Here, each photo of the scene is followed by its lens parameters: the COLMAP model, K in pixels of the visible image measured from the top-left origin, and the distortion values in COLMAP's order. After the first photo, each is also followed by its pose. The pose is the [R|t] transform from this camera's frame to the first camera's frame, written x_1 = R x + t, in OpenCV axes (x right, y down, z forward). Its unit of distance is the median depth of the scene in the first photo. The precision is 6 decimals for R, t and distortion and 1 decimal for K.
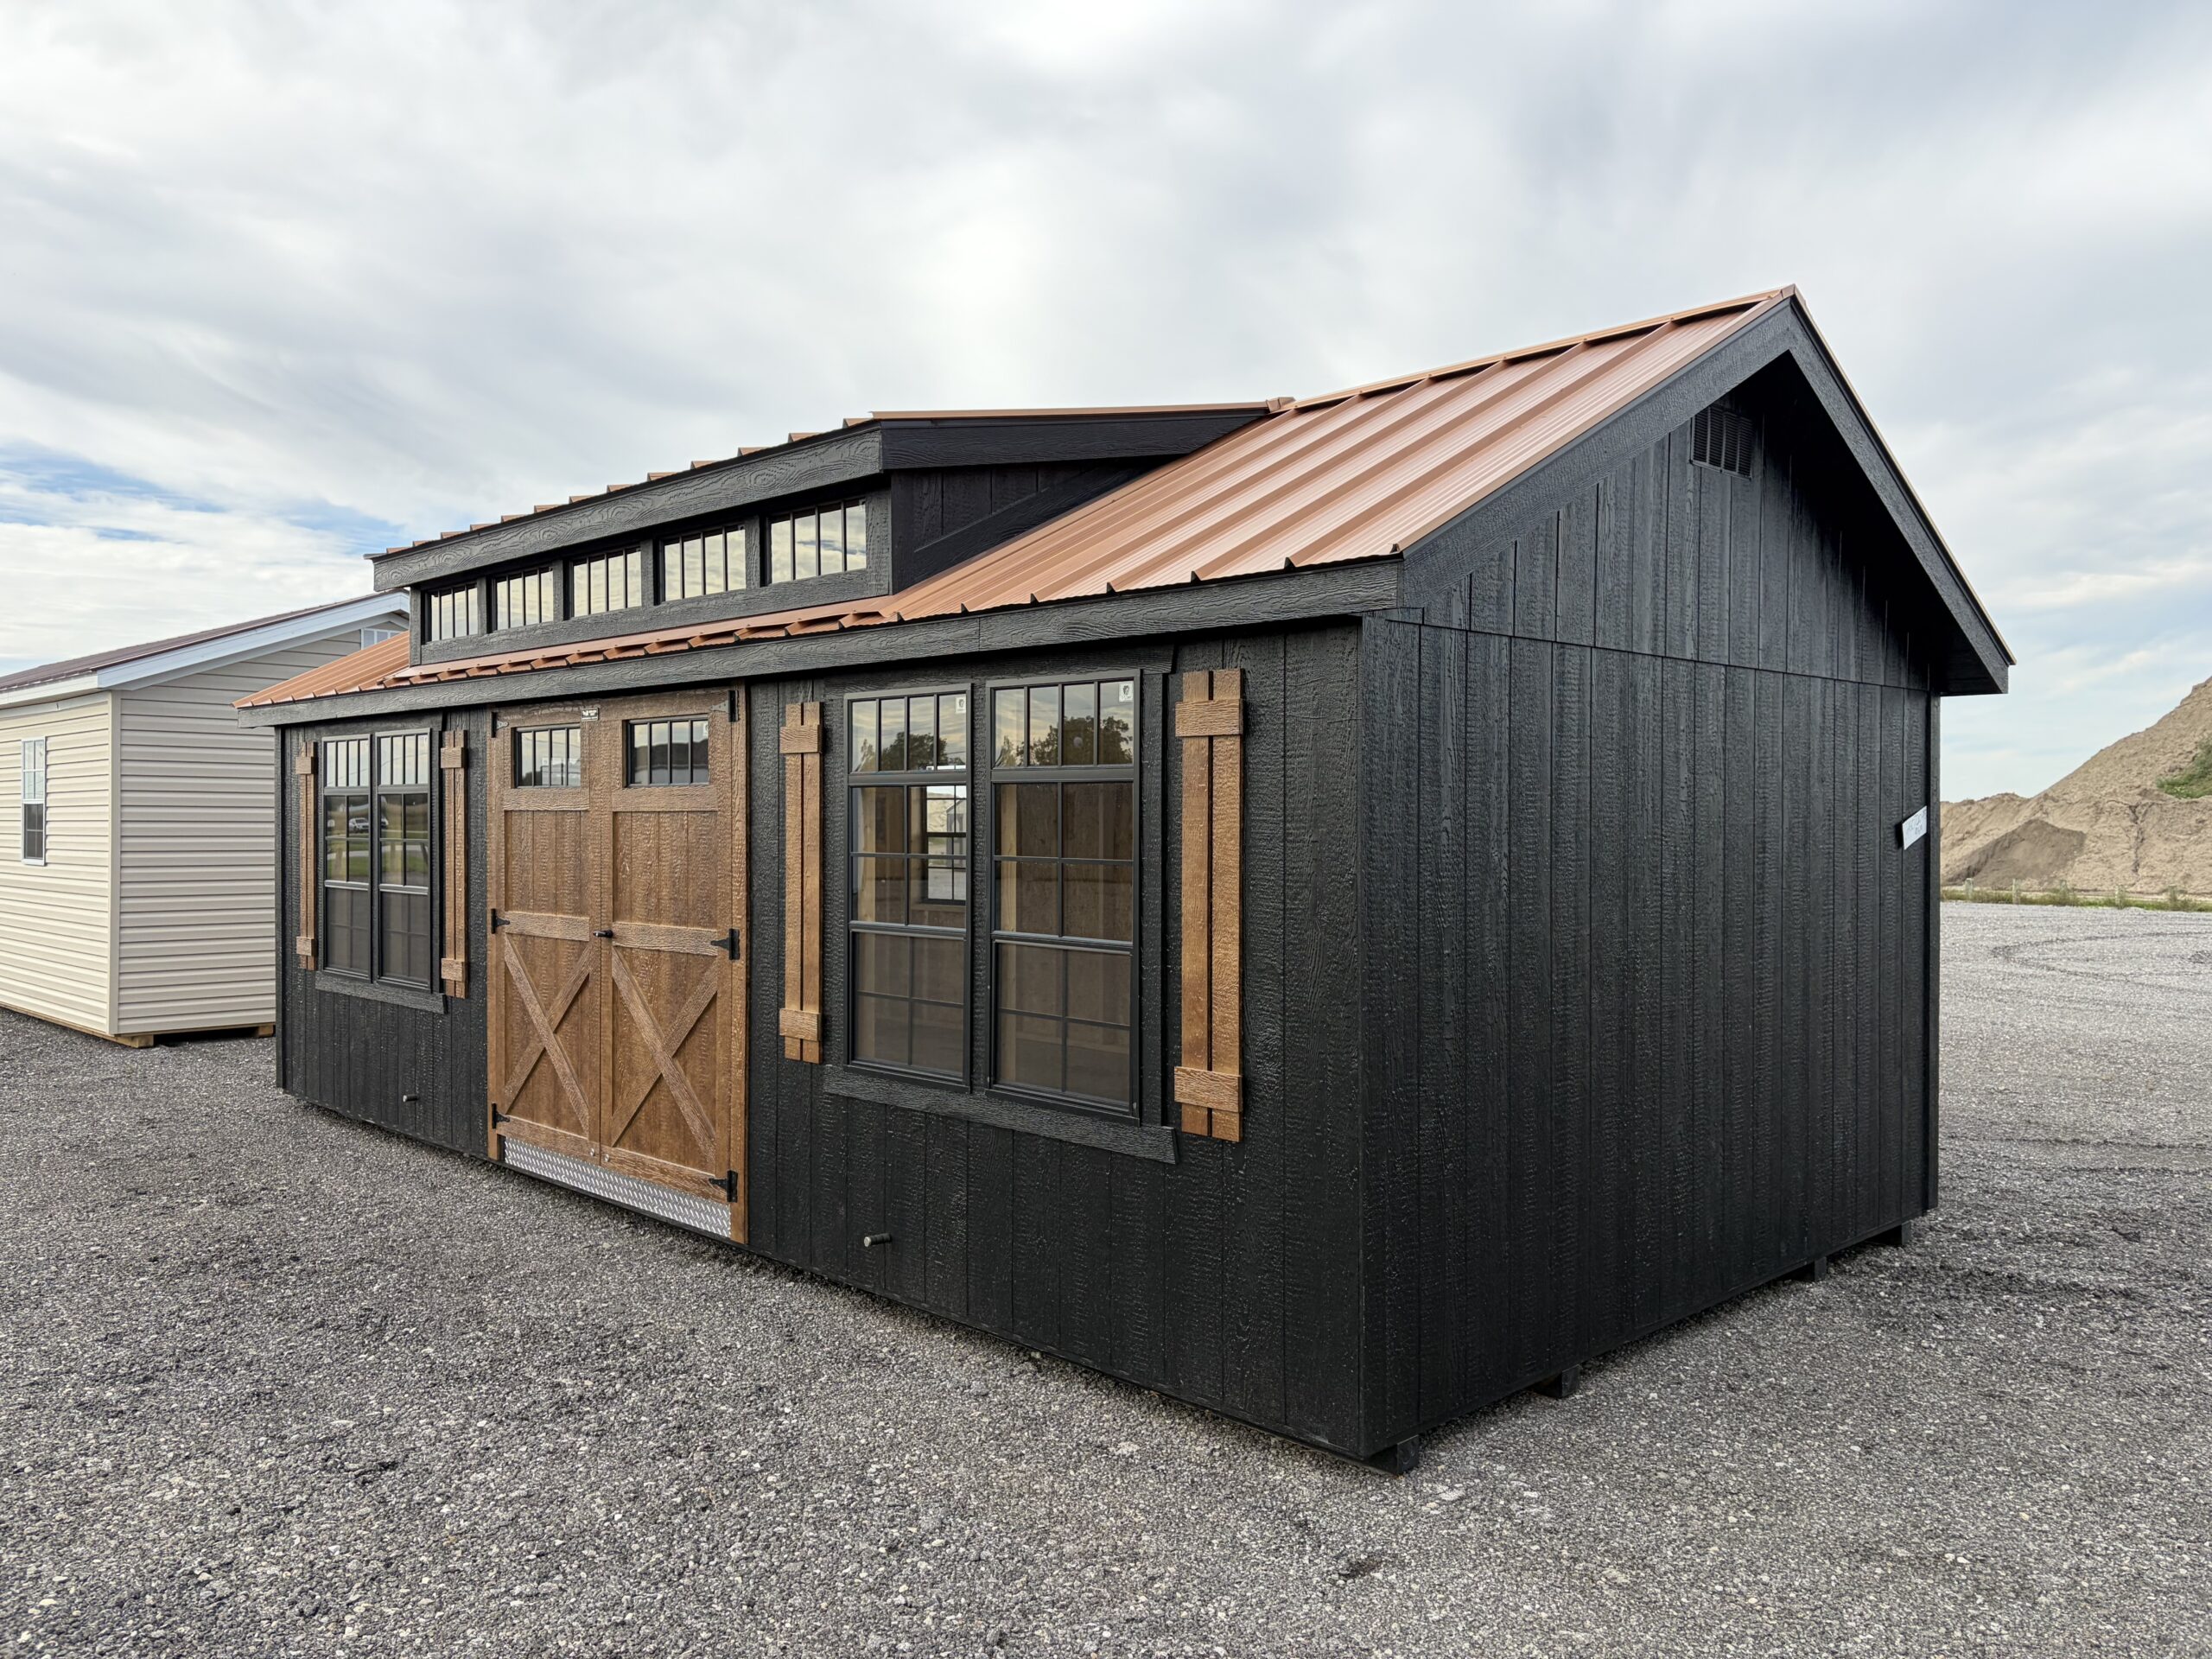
lens RADIAL K [[1655.4, 0, 1106.0], [0, 1655.4, 829.5], [0, 0, 1]] dist [0.057439, -0.076458]
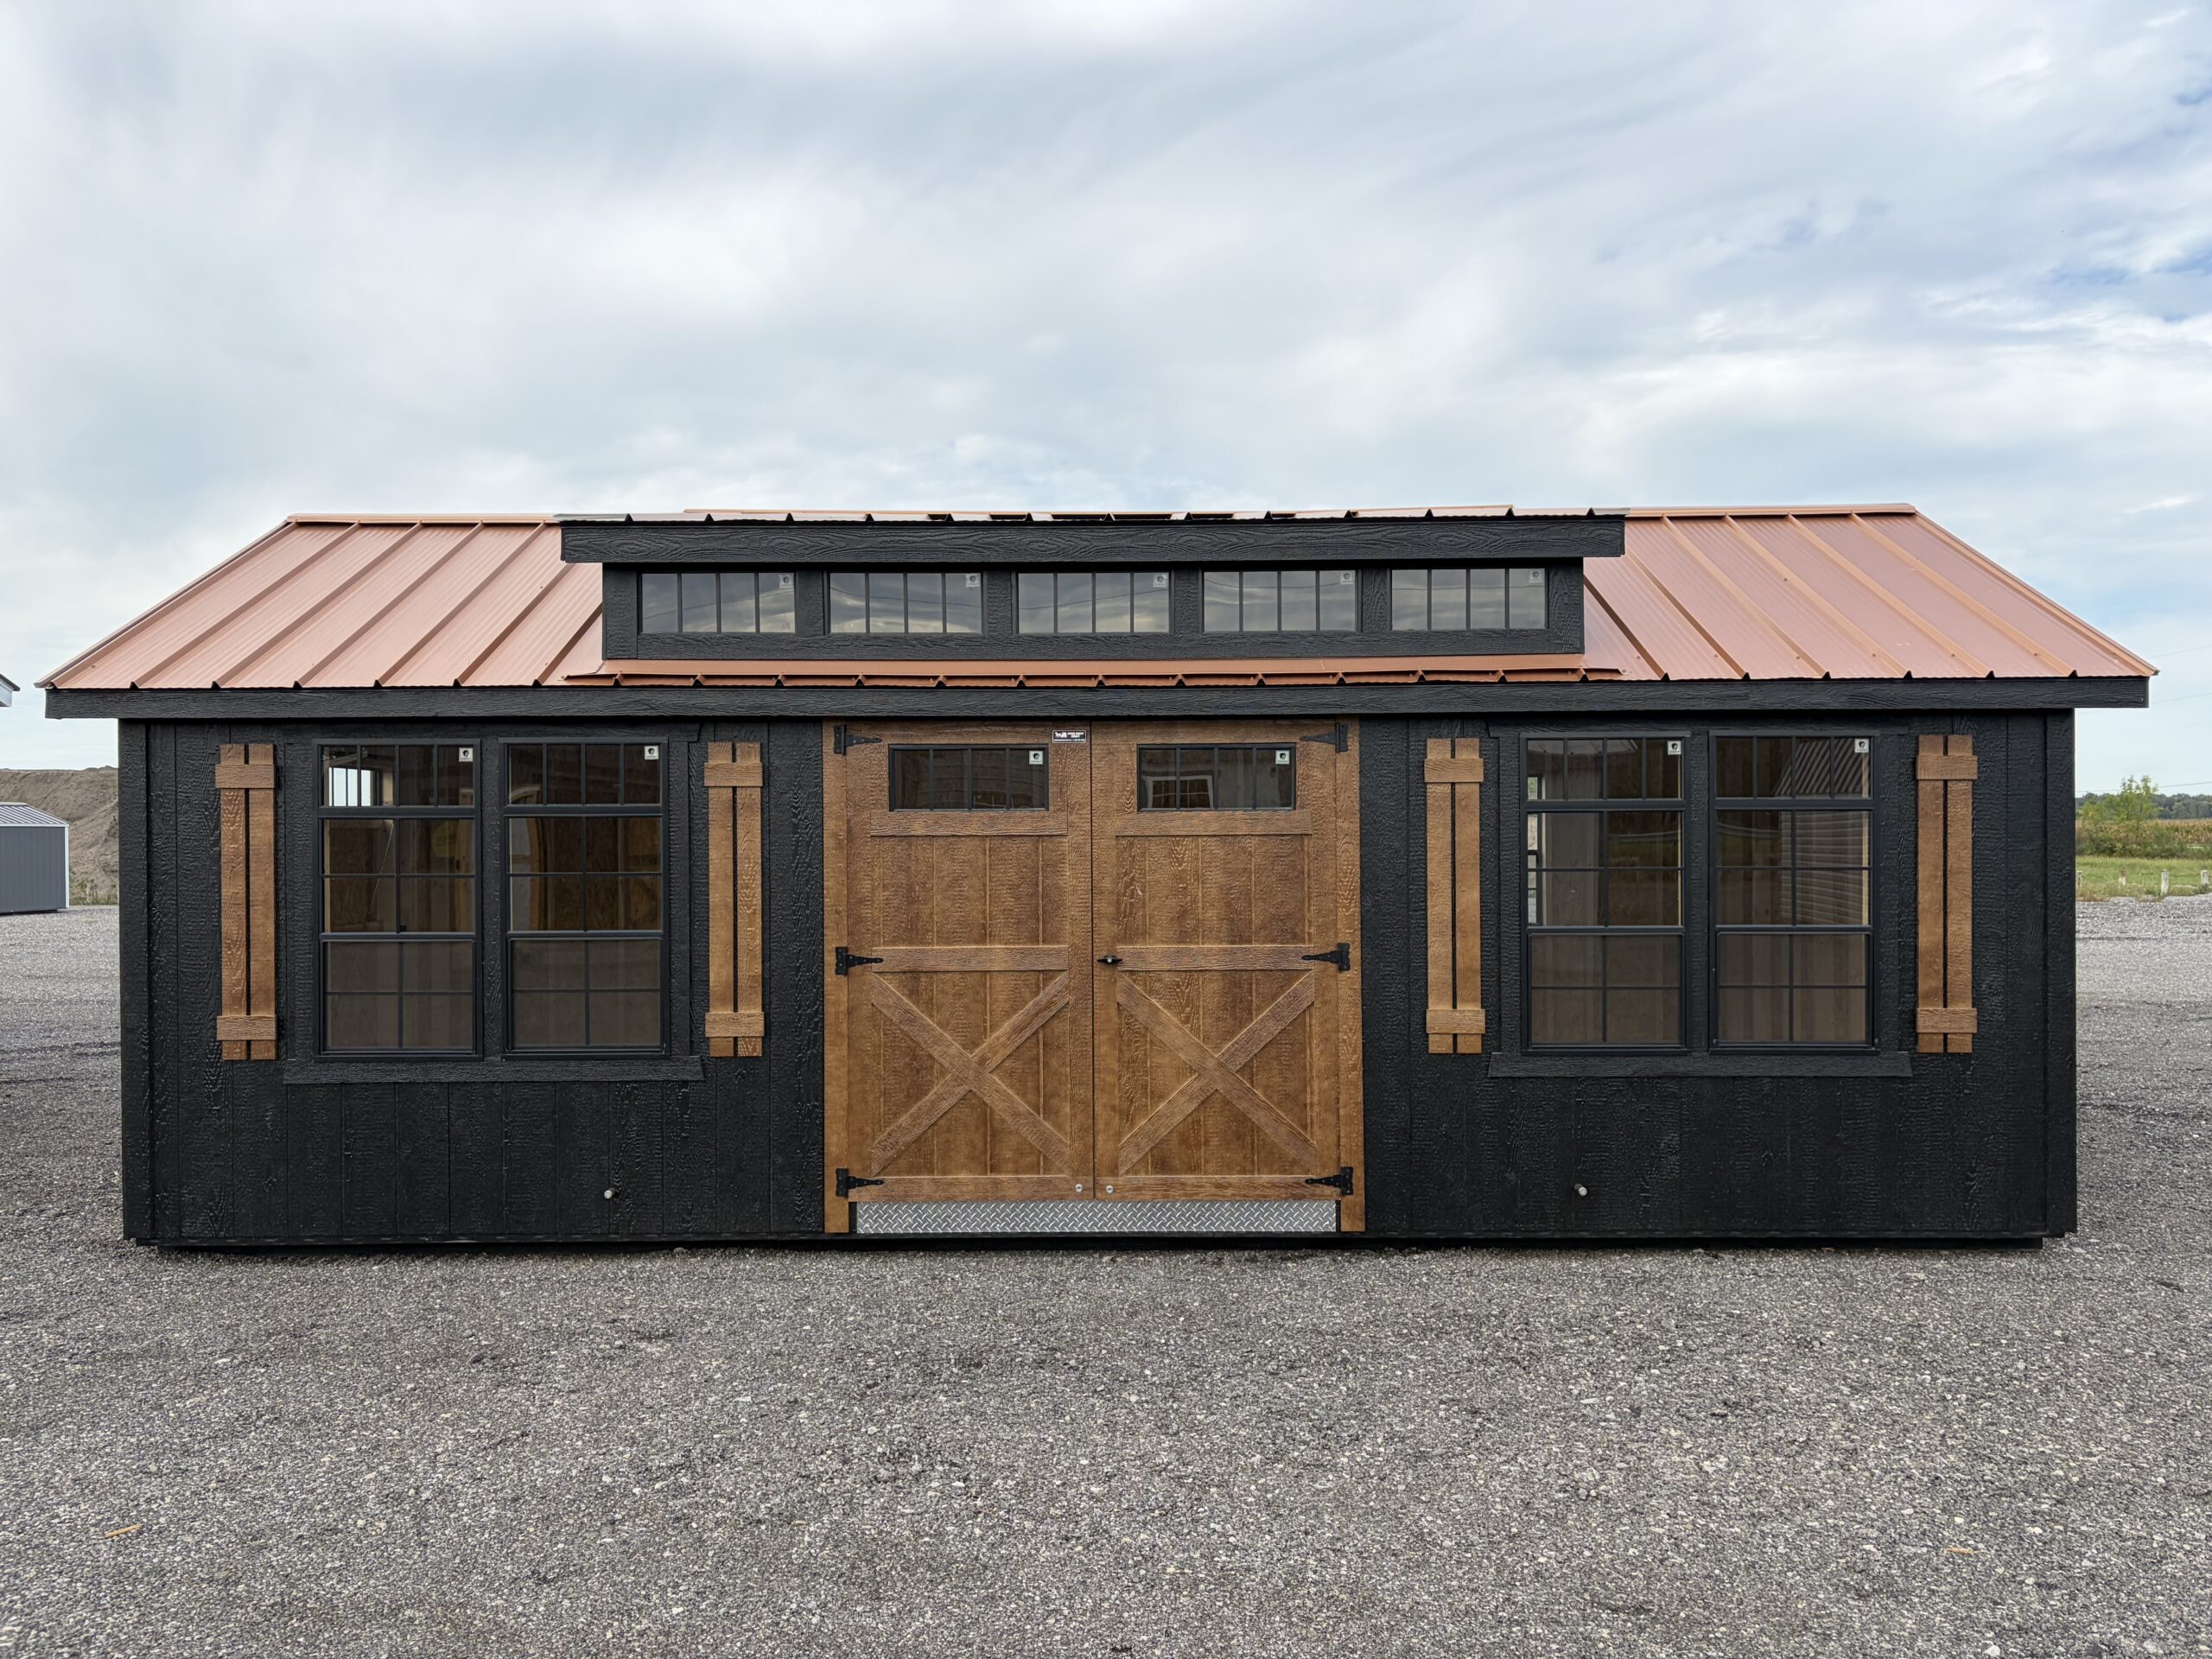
lens RADIAL K [[1655.4, 0, 1106.0], [0, 1655.4, 829.5], [0, 0, 1]] dist [0.057439, -0.076458]
pose [[0.713420, -0.004390, 0.700723, -1.139622], [0.011841, 0.999913, -0.005792, -0.009651], [-0.700636, 0.012429, 0.713410, 0.353010]]
